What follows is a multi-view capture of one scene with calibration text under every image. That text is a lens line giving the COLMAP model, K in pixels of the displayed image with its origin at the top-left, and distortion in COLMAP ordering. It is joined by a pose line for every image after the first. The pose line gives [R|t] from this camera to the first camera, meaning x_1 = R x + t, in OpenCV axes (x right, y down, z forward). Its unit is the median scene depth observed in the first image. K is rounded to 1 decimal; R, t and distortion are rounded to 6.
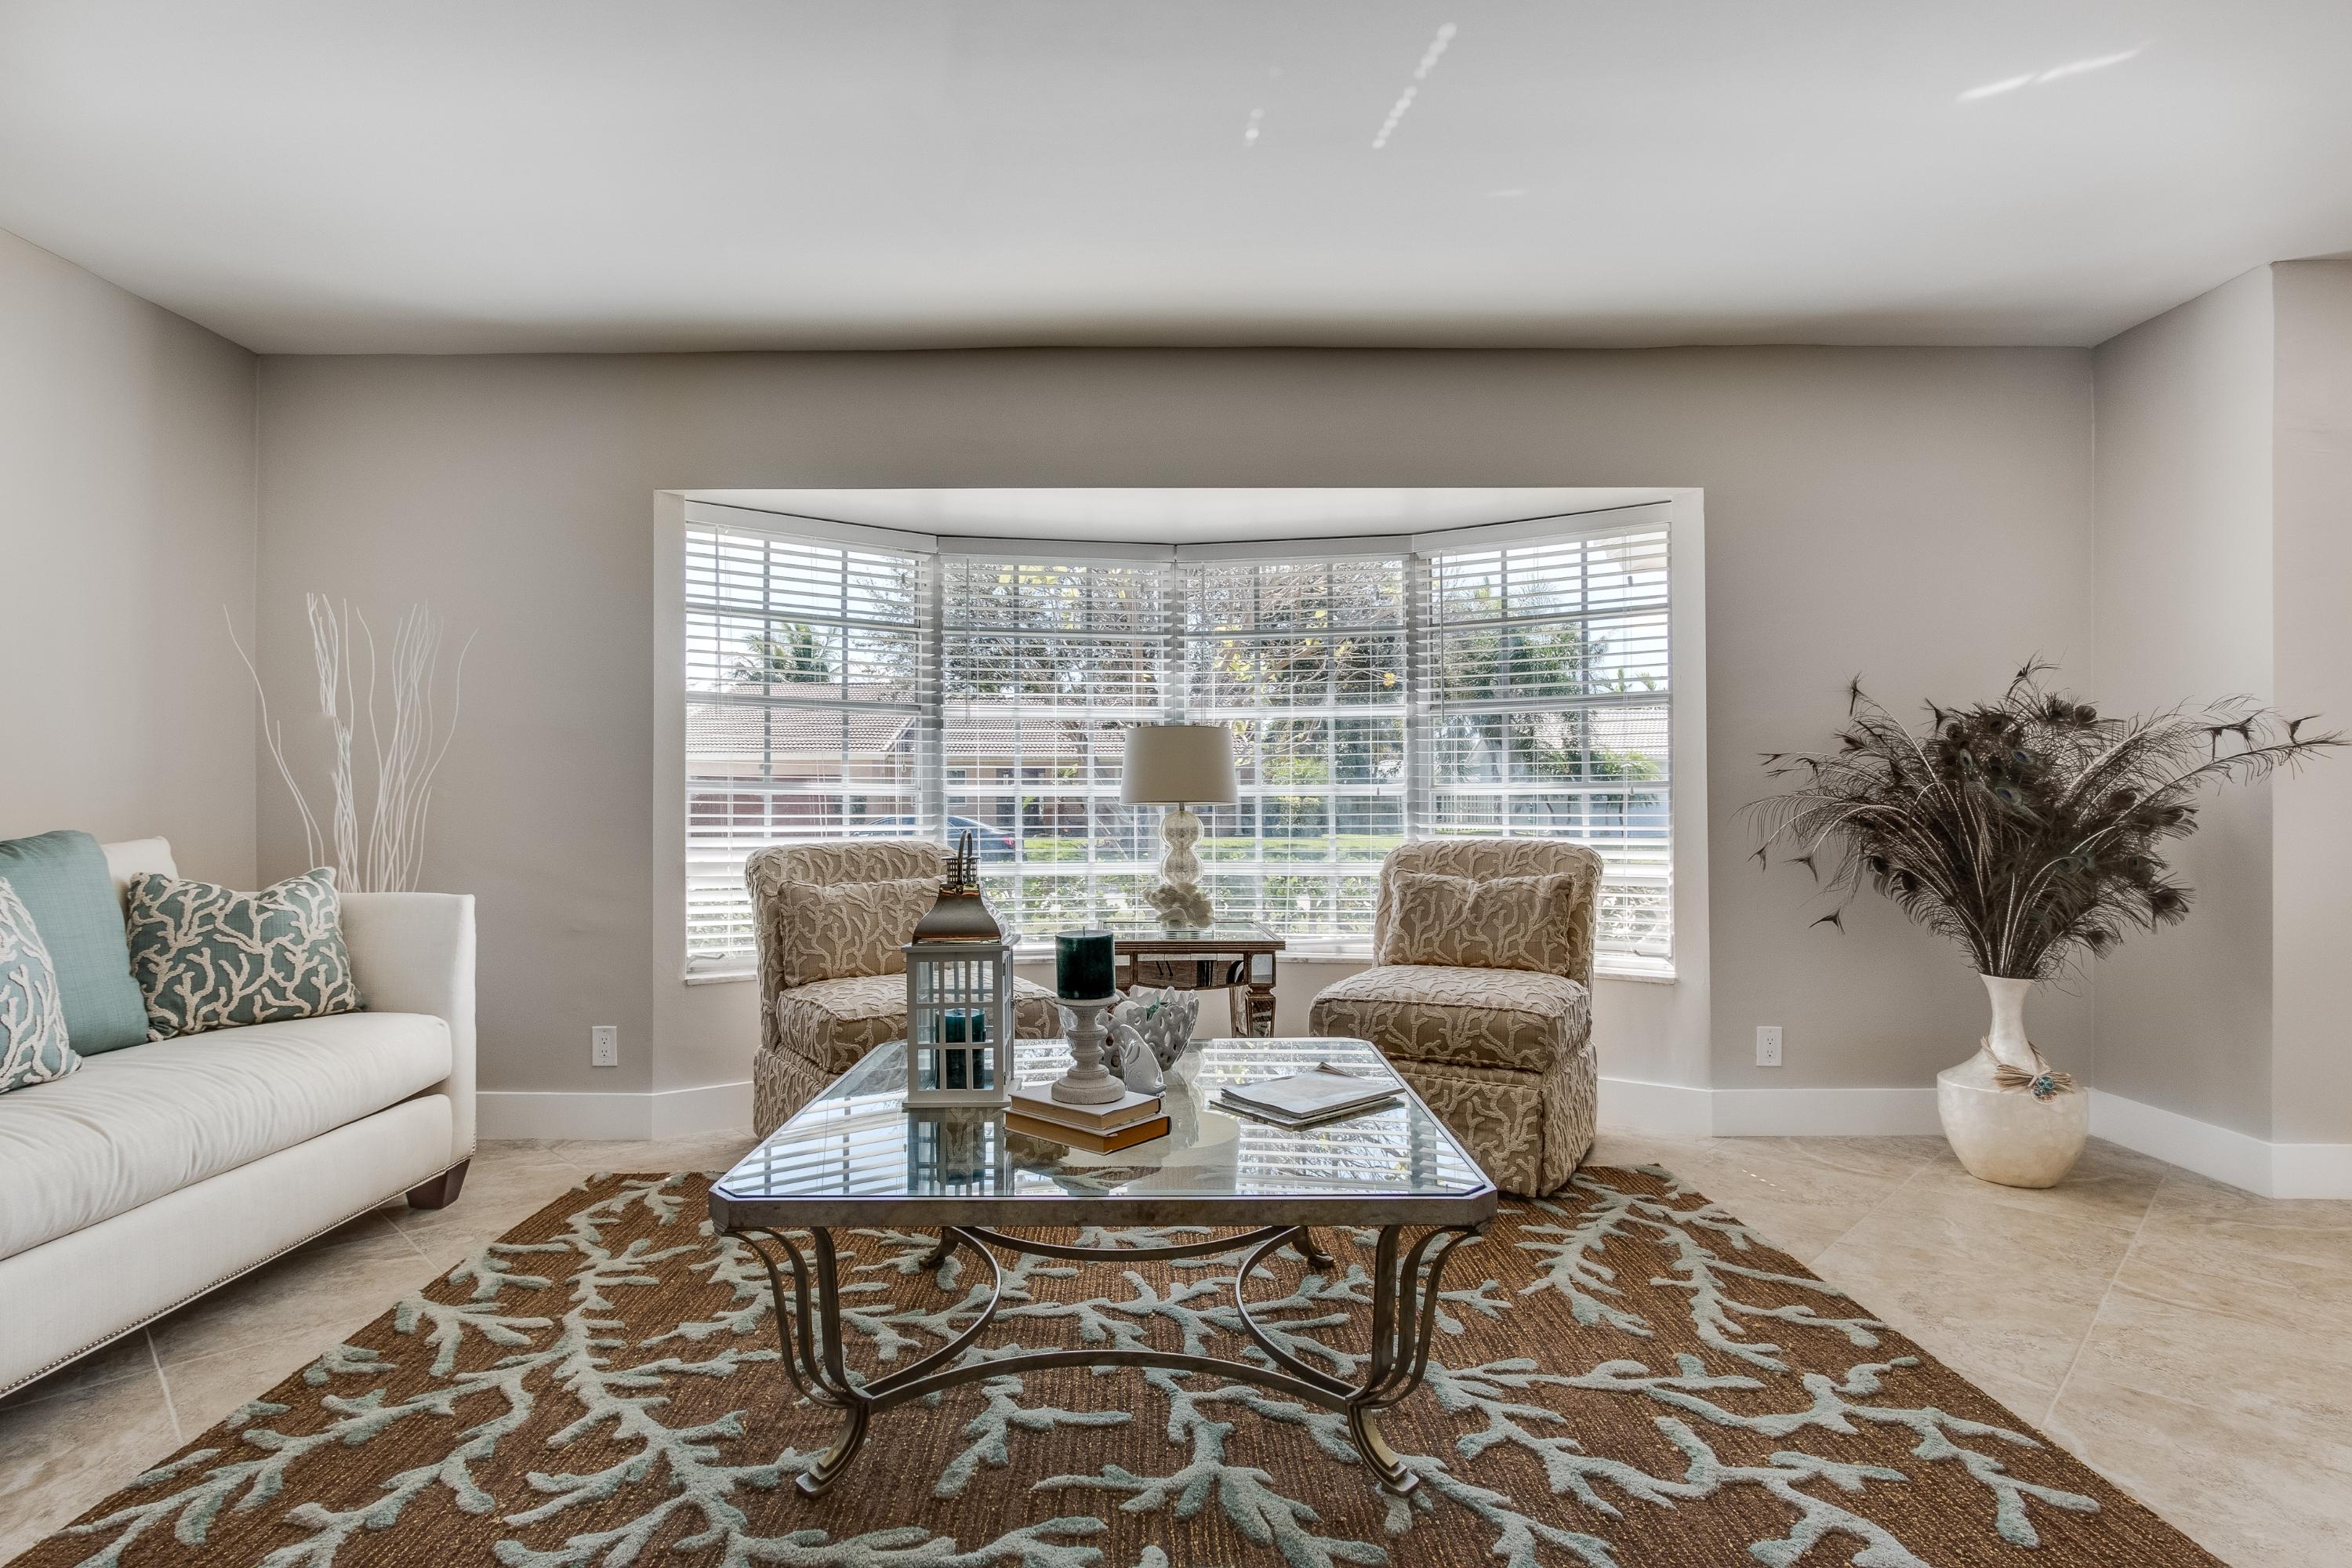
lens RADIAL K [[1178.4, 0, 1176.8], [0, 1178.4, 796.3], [0, 0, 1]] dist [-0.004005, -0.000558]
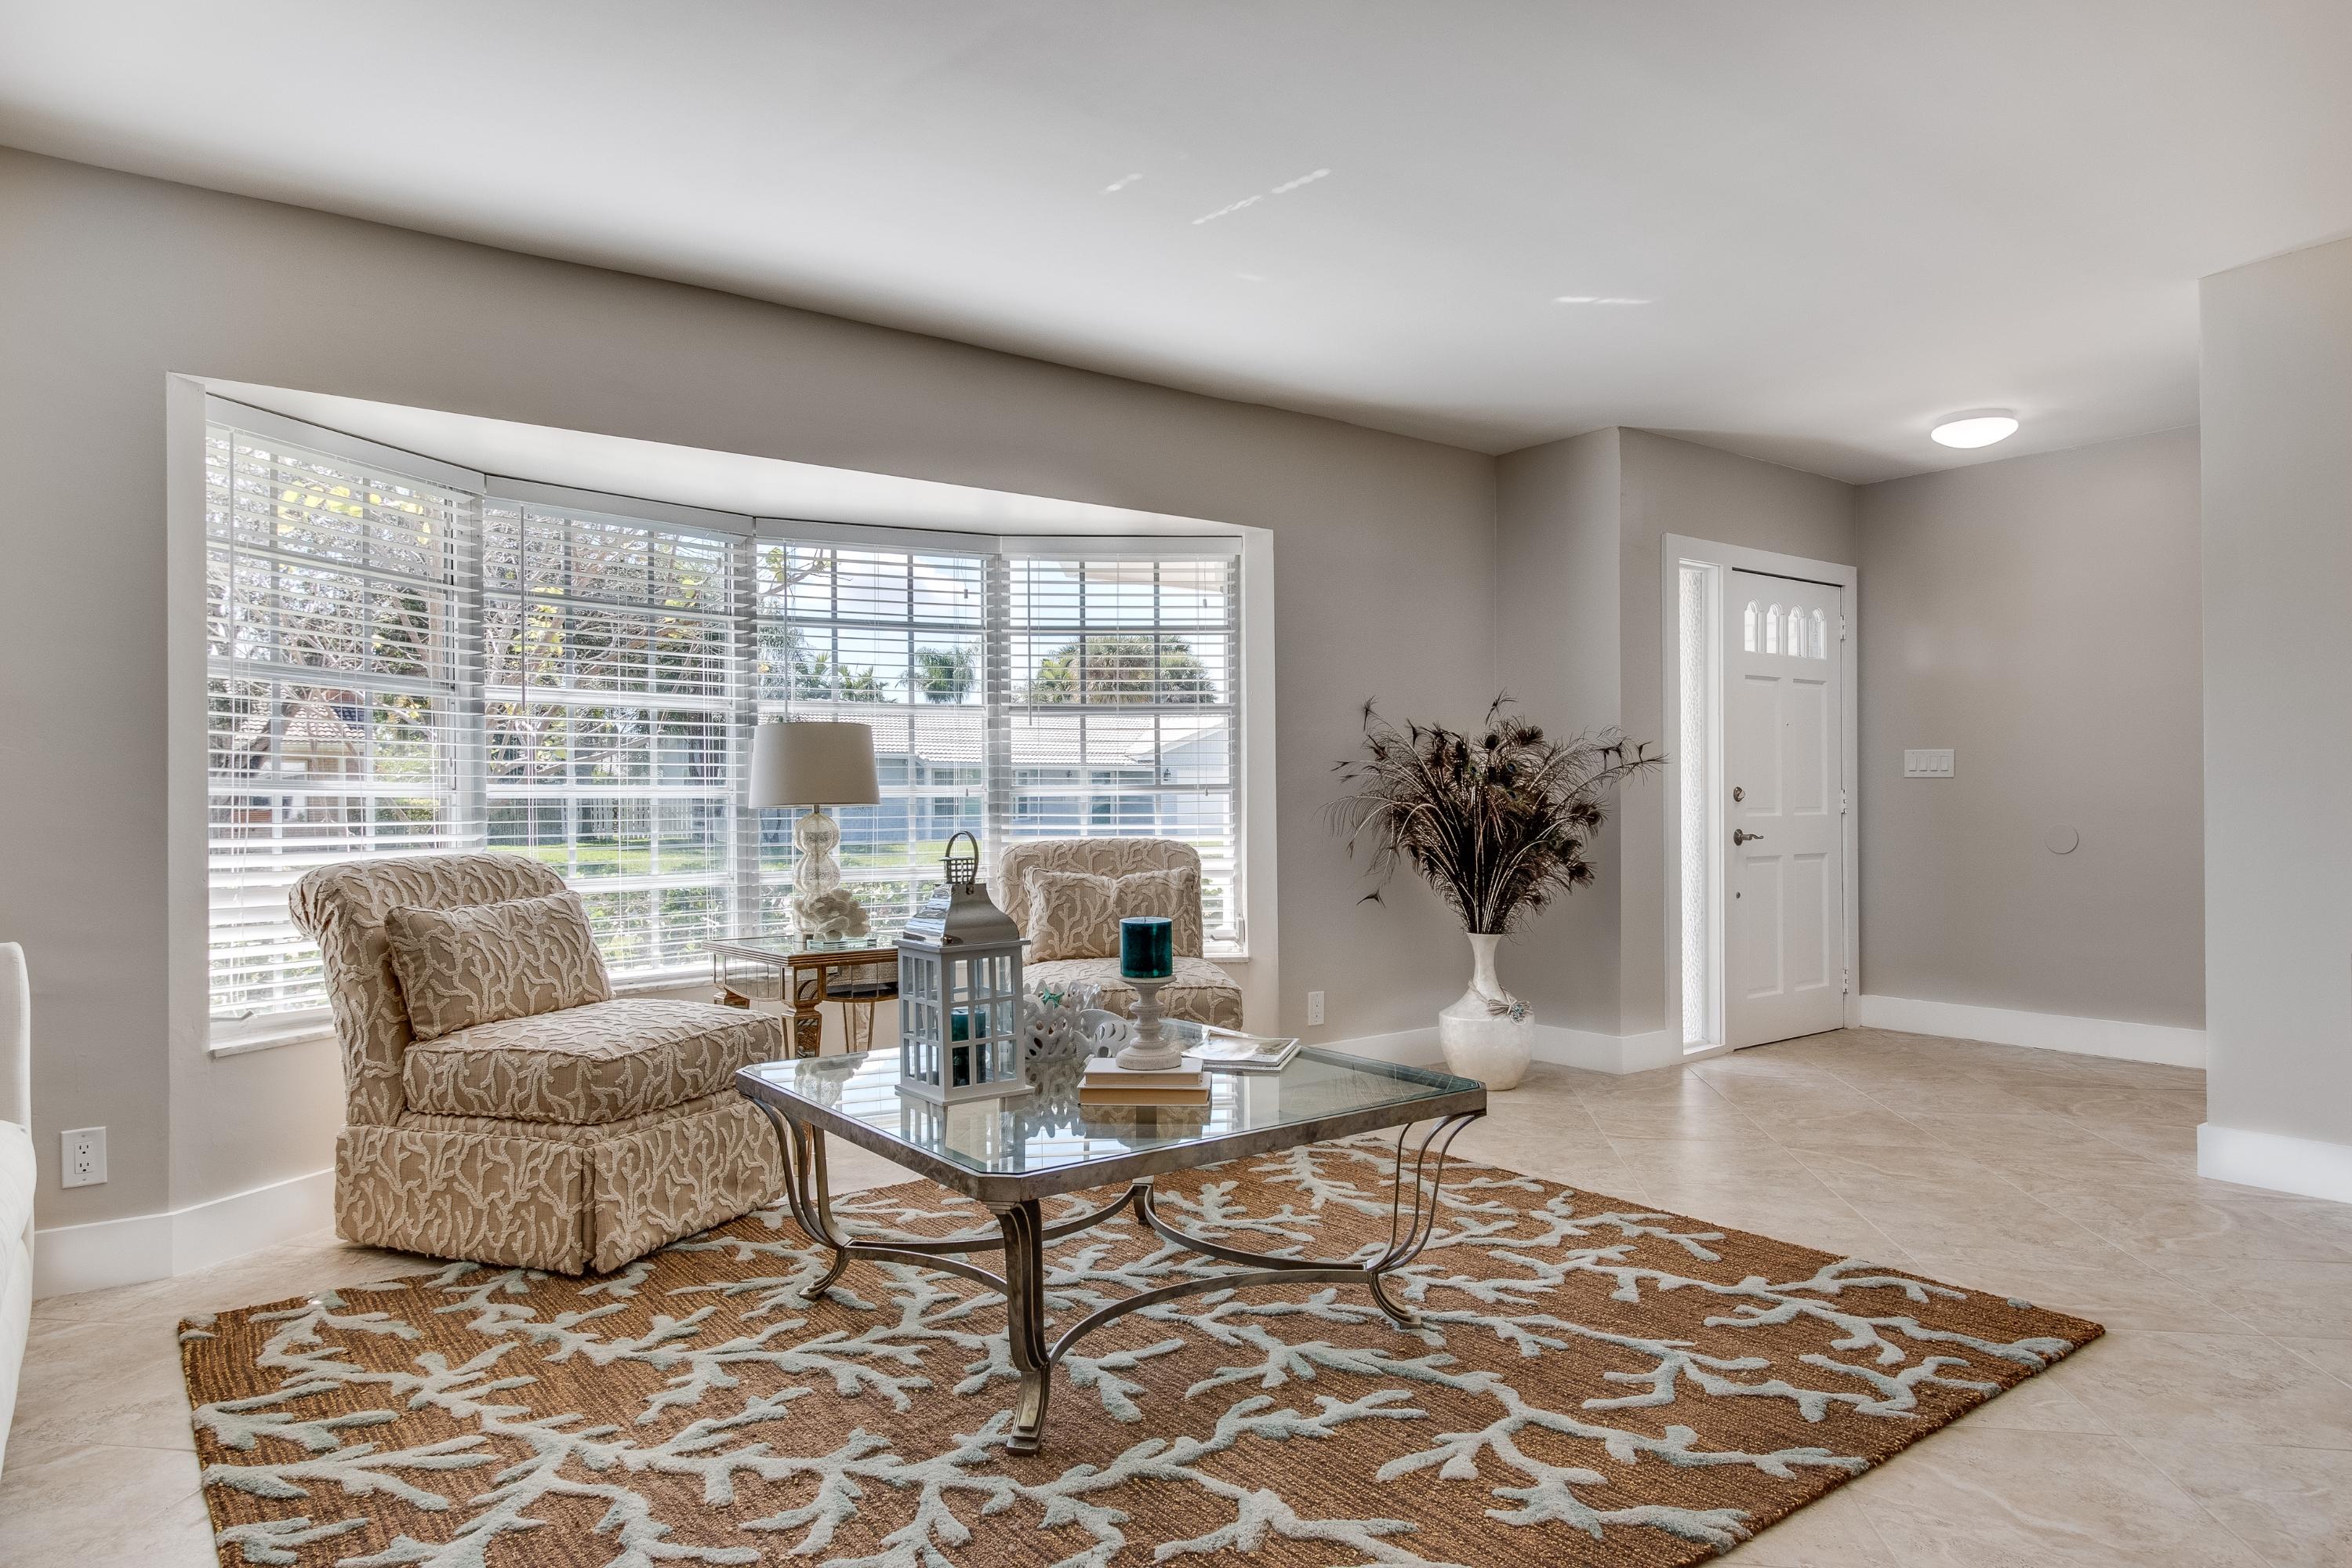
lens RADIAL K [[1389.1, 0, 1173.5], [0, 1389.1, 783.6], [0, 0, 1]] dist [-0.007395, 0.005187]
pose [[0.807155, 0.004315, 0.590324, -0.493430], [0.000918, 0.999963, -0.008565, -0.001766], [-0.590339, 0.007455, 0.807121, -0.051724]]
